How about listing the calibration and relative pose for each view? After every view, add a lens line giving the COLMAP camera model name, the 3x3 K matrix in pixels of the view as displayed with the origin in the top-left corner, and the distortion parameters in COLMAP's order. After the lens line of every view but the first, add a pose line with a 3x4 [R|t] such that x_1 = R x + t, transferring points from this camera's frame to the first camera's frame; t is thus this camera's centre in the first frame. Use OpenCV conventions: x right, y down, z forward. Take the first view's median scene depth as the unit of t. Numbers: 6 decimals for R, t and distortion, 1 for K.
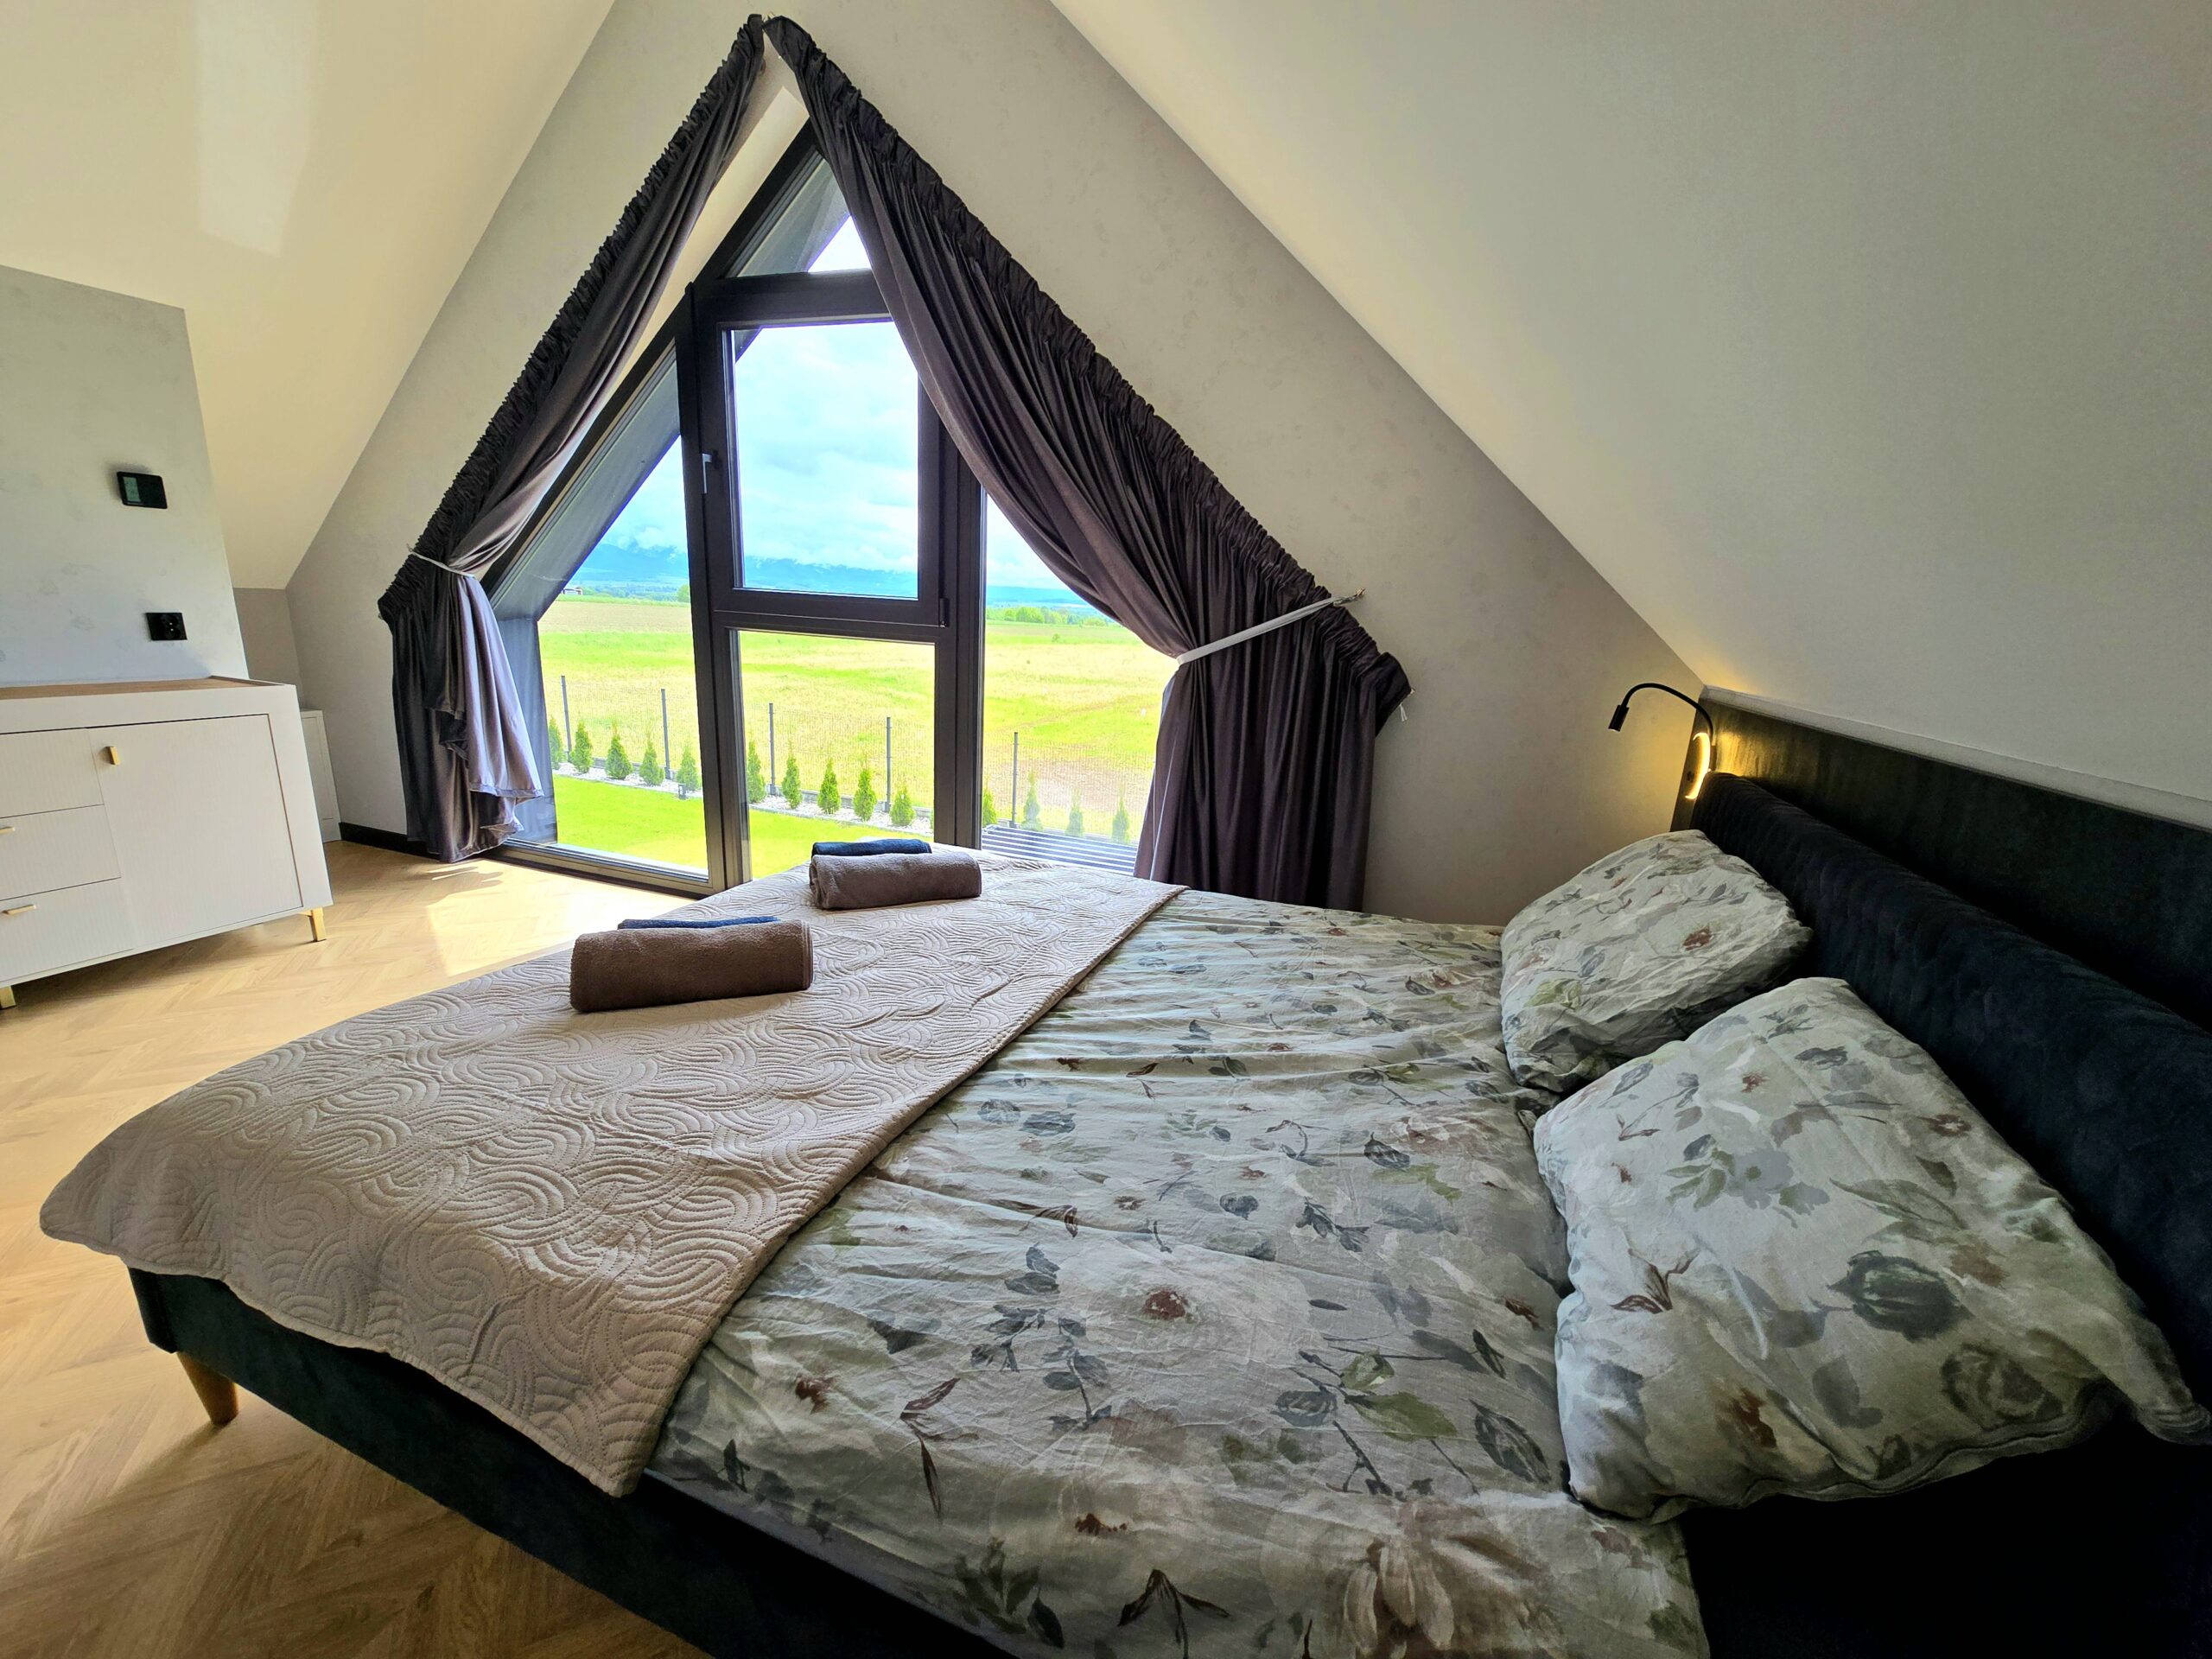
lens RADIAL K [[905.2, 0, 1116.6], [0, 905.2, 838.4], [0, 0, 1]] dist [-0.009917, -0.000124]
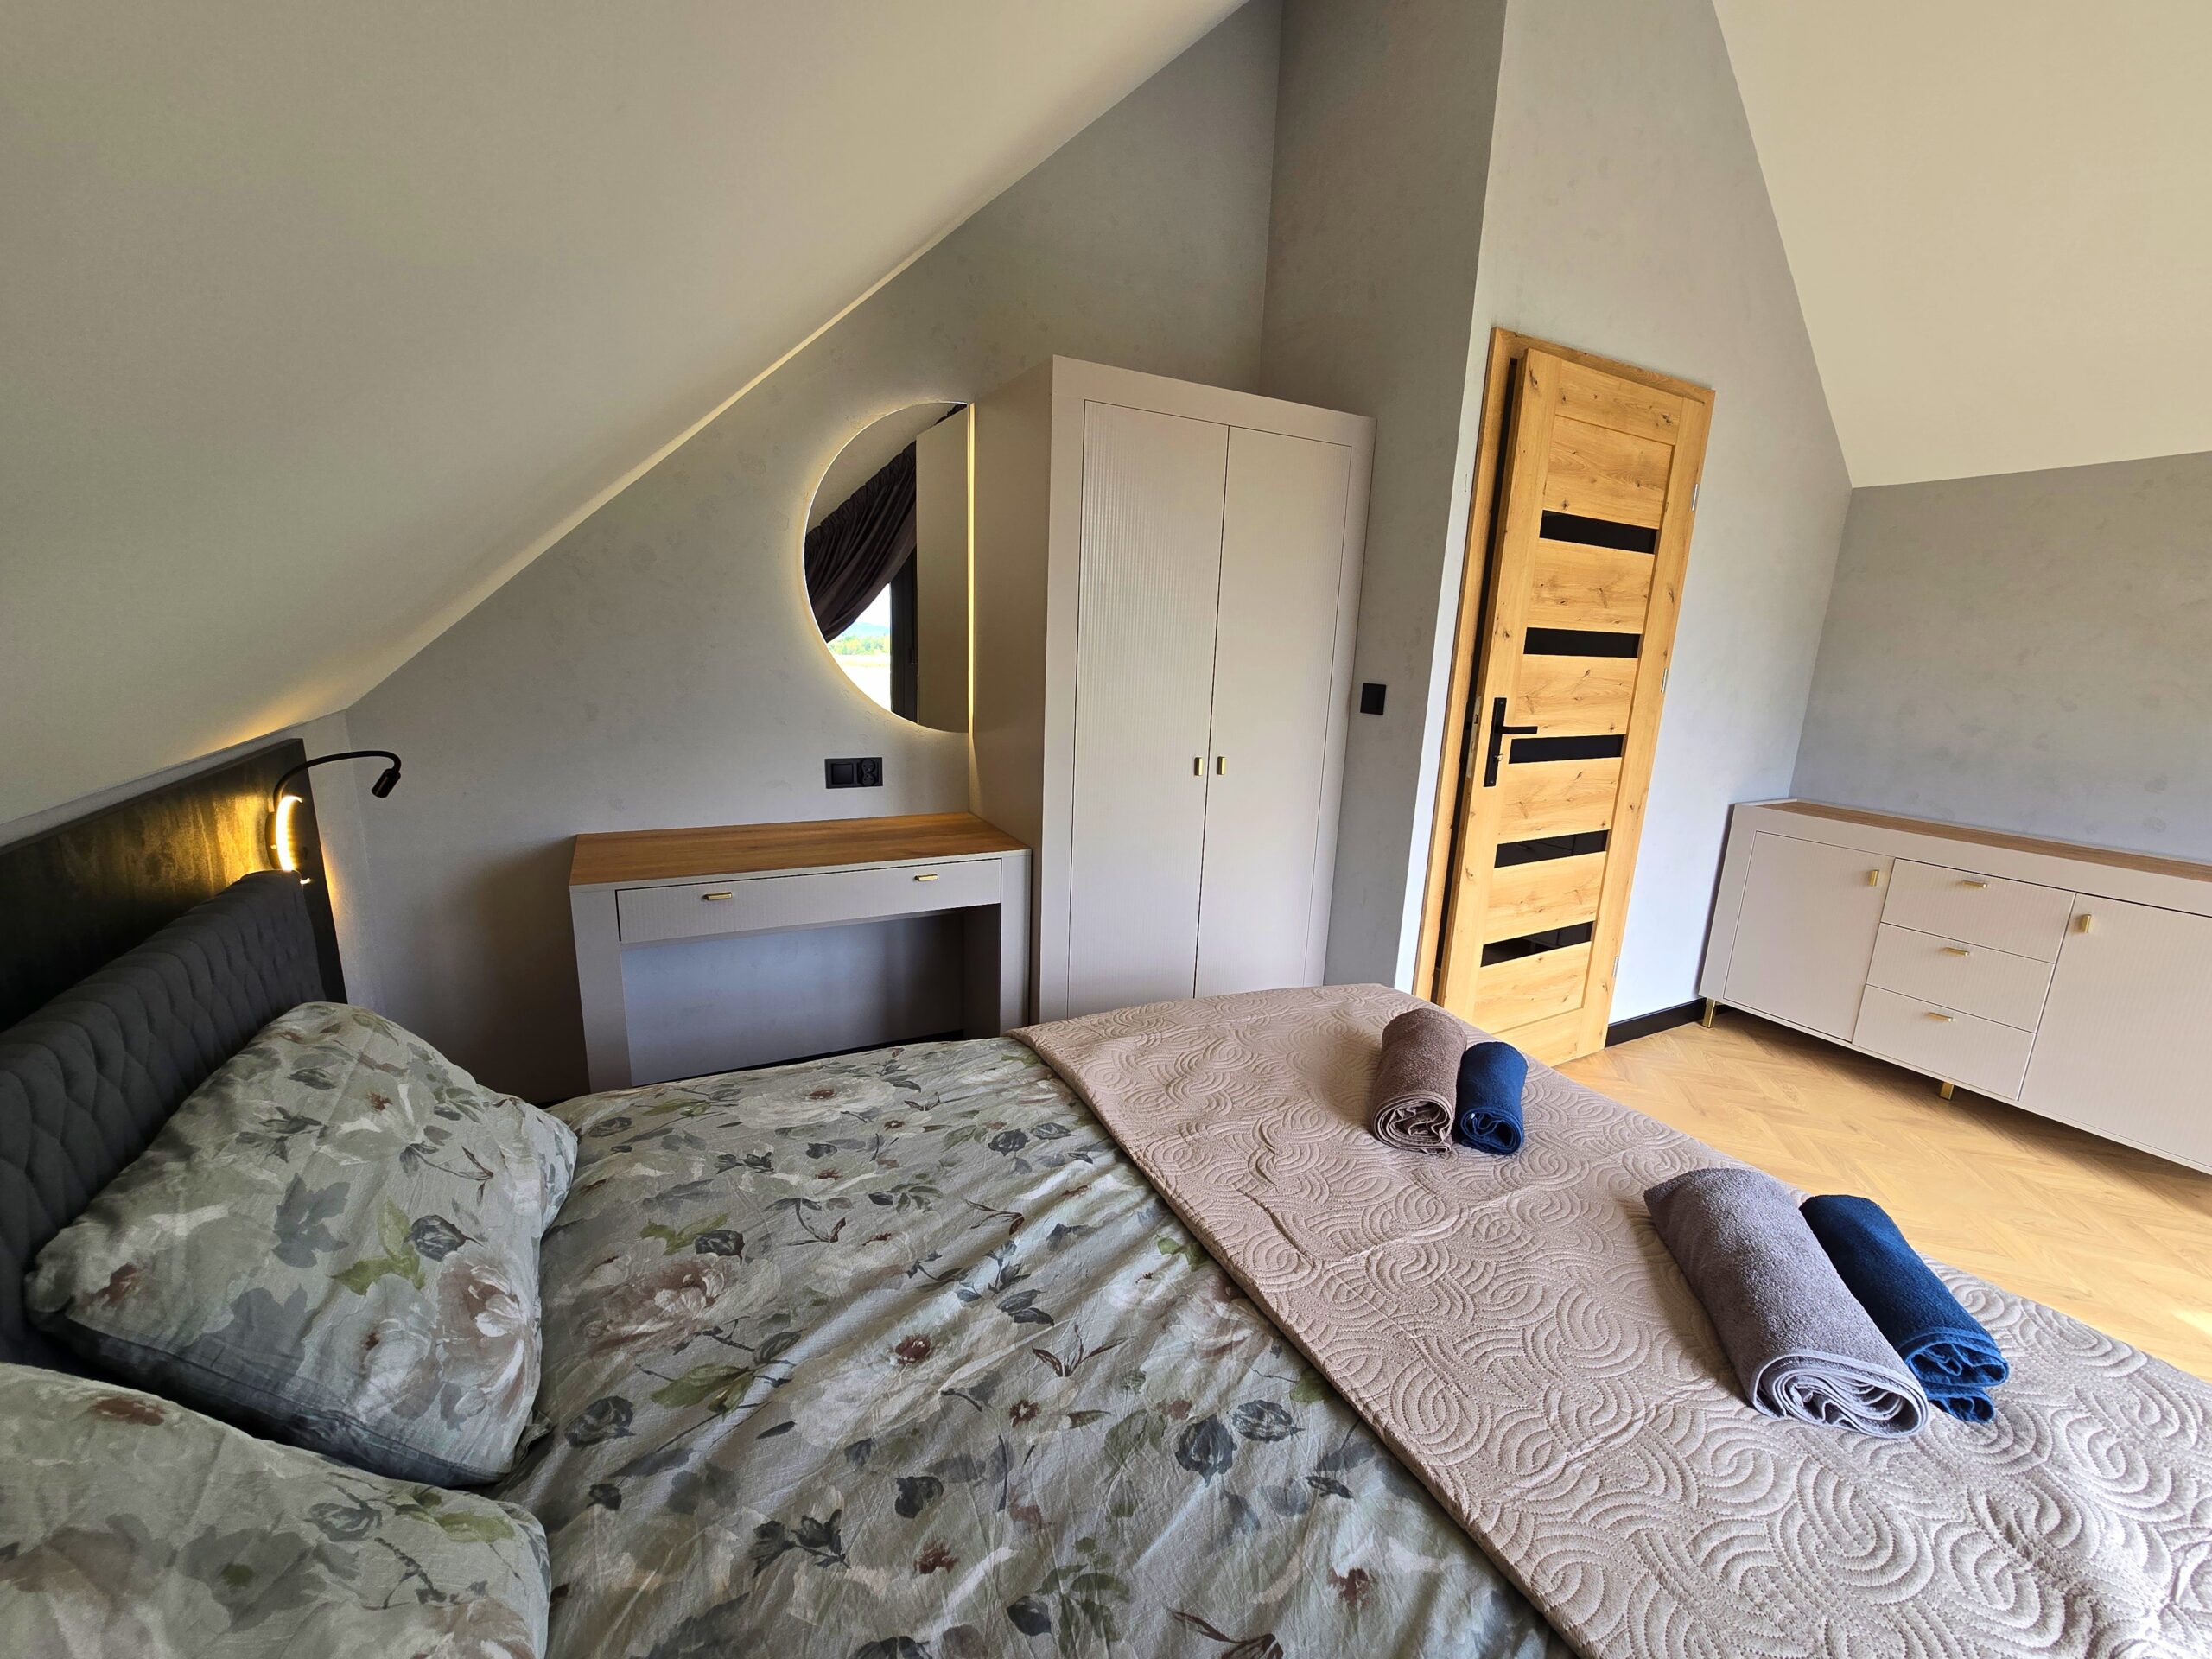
lens RADIAL K [[905.2, 0, 1117.1], [0, 905.2, 831.6], [0, 0, 1]] dist [-0.009917, -0.000124]
pose [[-0.671672, 0.075054, -0.737037, 0.708396], [-0.259166, 0.908192, 0.328664, -0.505346], [0.694039, 0.411770, -0.590556, 1.716277]]
